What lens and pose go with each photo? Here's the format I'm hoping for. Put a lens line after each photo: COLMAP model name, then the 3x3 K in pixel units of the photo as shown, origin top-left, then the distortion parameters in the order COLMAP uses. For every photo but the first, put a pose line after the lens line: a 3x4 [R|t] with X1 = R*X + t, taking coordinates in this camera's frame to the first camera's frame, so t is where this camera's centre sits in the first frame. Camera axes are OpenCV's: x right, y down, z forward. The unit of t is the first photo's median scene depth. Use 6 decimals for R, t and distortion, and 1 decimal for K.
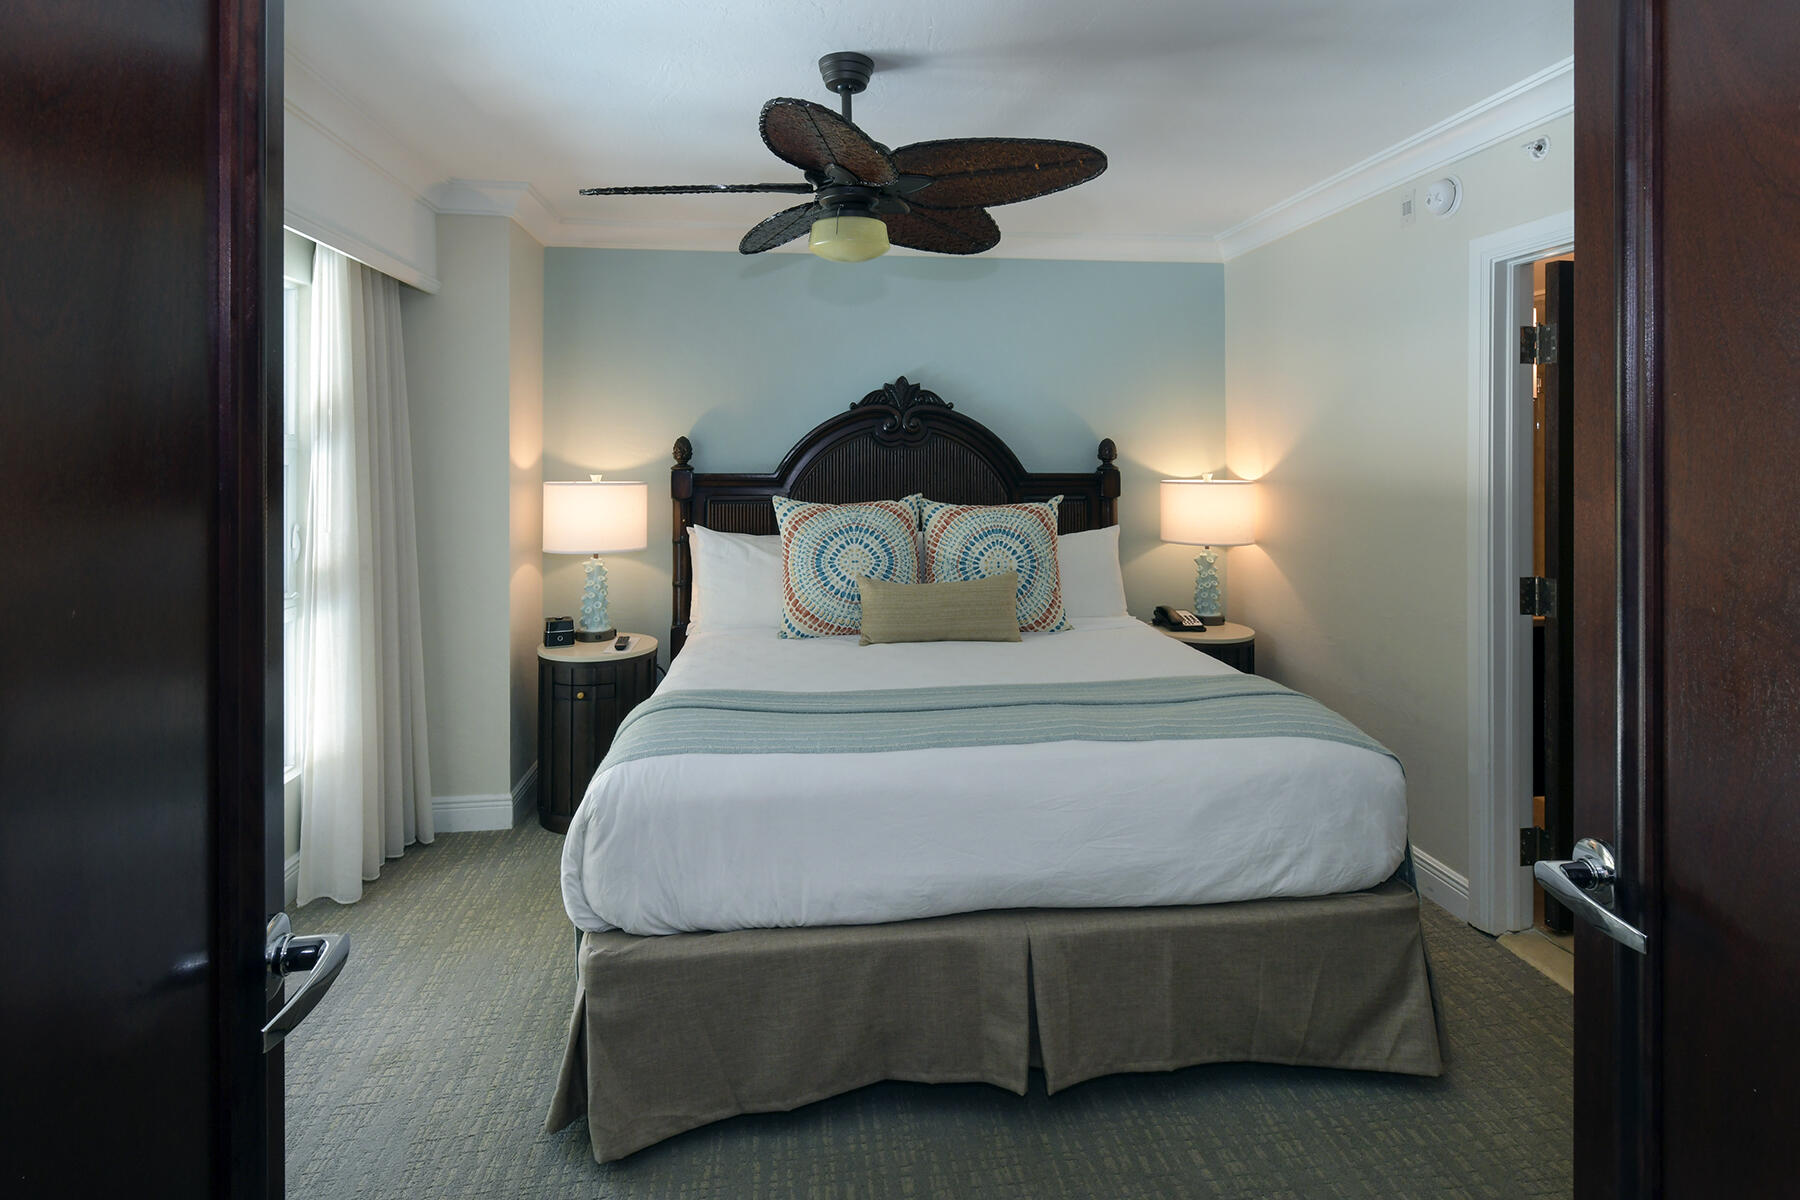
lens RADIAL K [[908.7, 0, 896.7], [0, 908.7, 458.3], [0, 0, 1]] dist [0.039883, 0.000072]
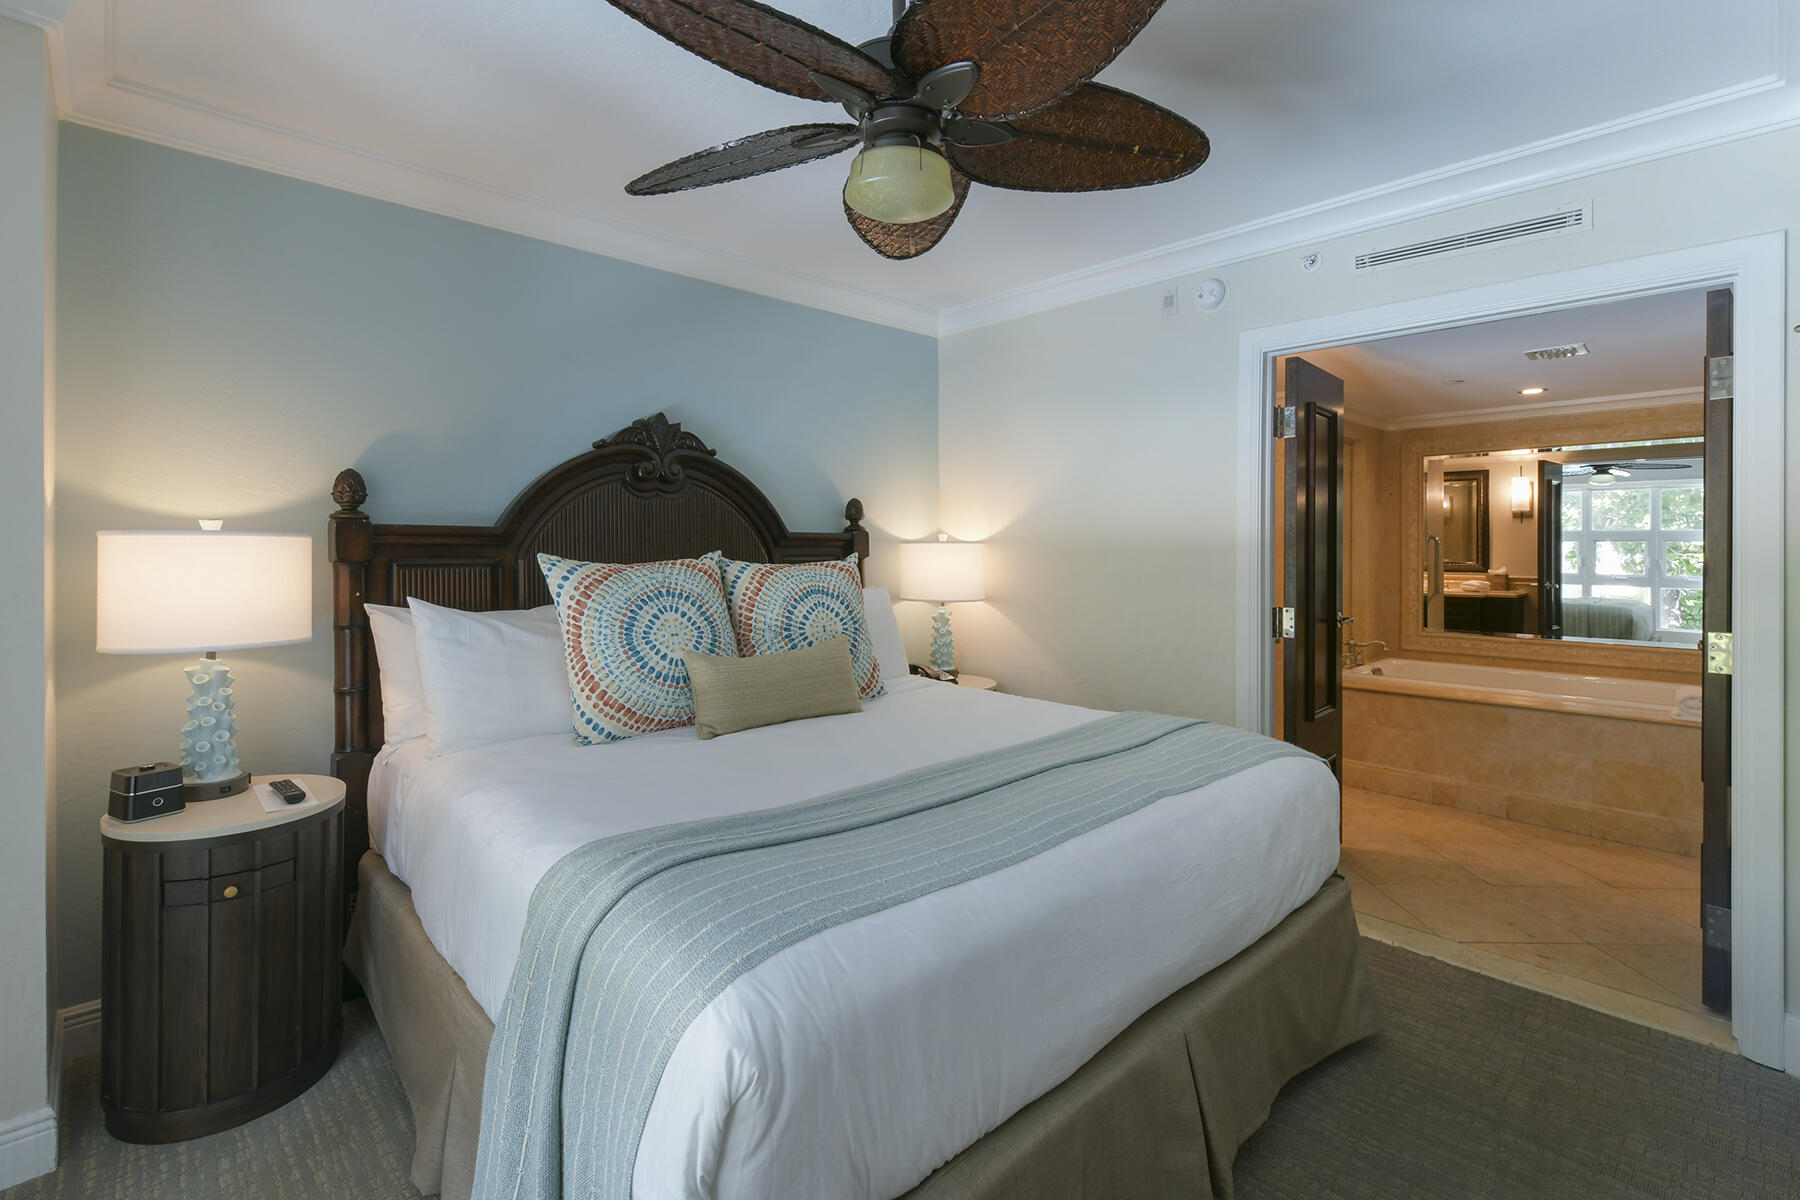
lens RADIAL K [[824.8, 0, 905.5], [0, 824.8, 554.5], [0, 0, 1]] dist [0.015415, 0.000102]
pose [[0.804886, -0.004039, 0.593416, -0.298434], [-0.000118, 0.999976, 0.006966, 0.038530], [-0.593430, -0.005676, 0.804866, 0.301536]]
